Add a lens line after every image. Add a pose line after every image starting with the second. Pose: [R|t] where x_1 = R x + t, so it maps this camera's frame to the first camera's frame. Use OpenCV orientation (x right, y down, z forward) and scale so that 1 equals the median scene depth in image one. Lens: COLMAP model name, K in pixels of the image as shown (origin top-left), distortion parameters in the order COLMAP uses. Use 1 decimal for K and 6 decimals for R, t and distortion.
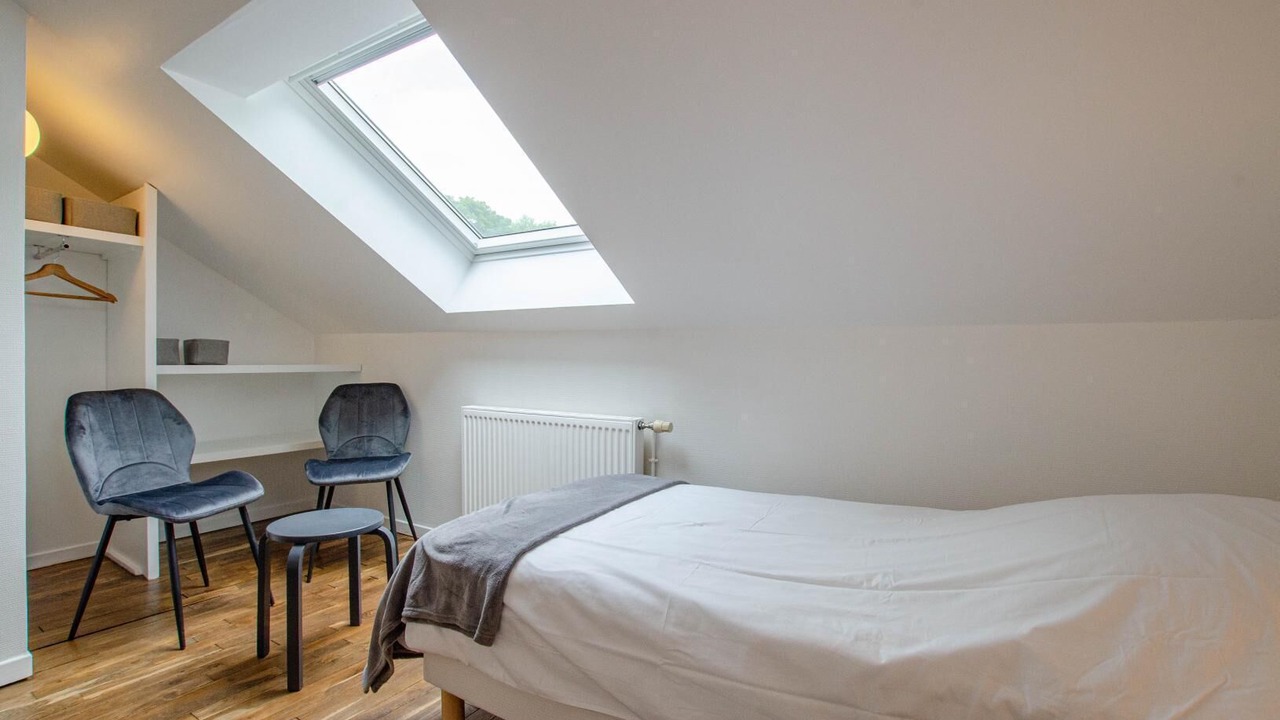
lens RADIAL K [[588.2, 0, 636.1], [0, 588.2, 359.8], [0, 0, 1]] dist [0.000535, 0.000162]
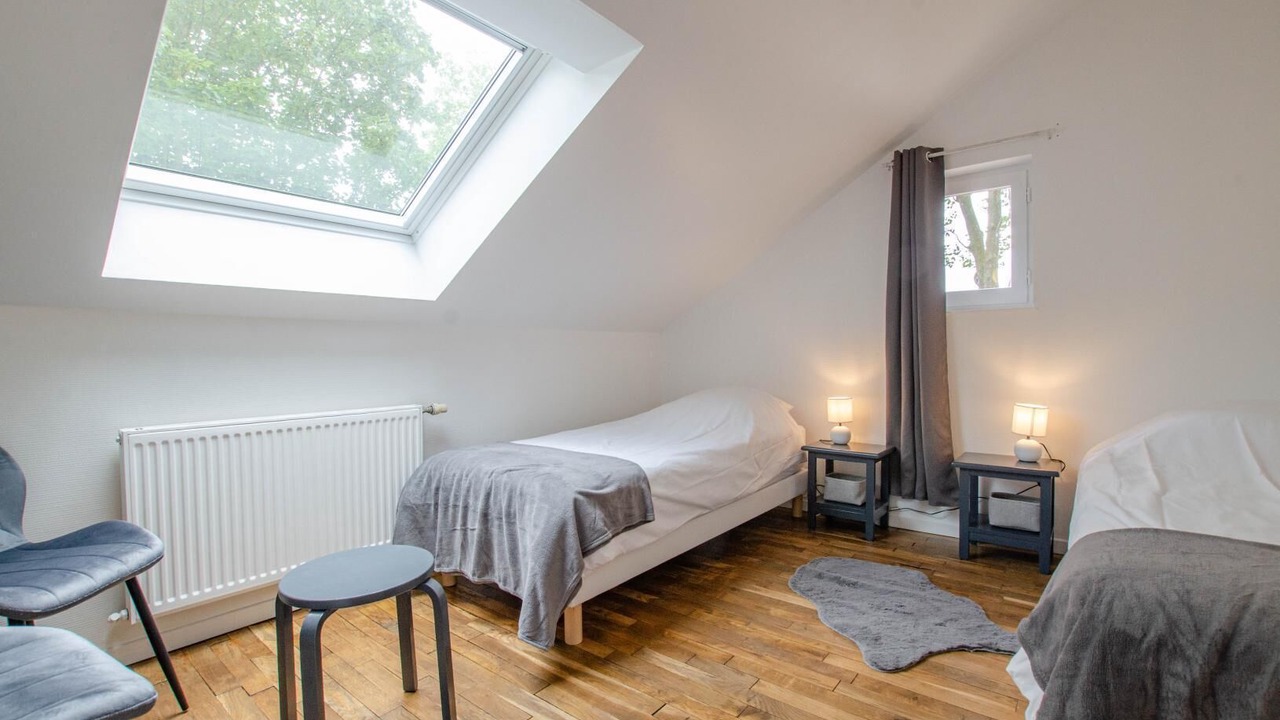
lens RADIAL K [[588.2, 0, 636.7], [0, 588.2, 359.1], [0, 0, 1]] dist [0.000535, 0.000162]
pose [[0.087692, -0.020899, 0.995928, -1.053309], [0.018555, 0.999641, 0.019343, 0.000903], [-0.995975, 0.016783, 0.088048, 0.499366]]
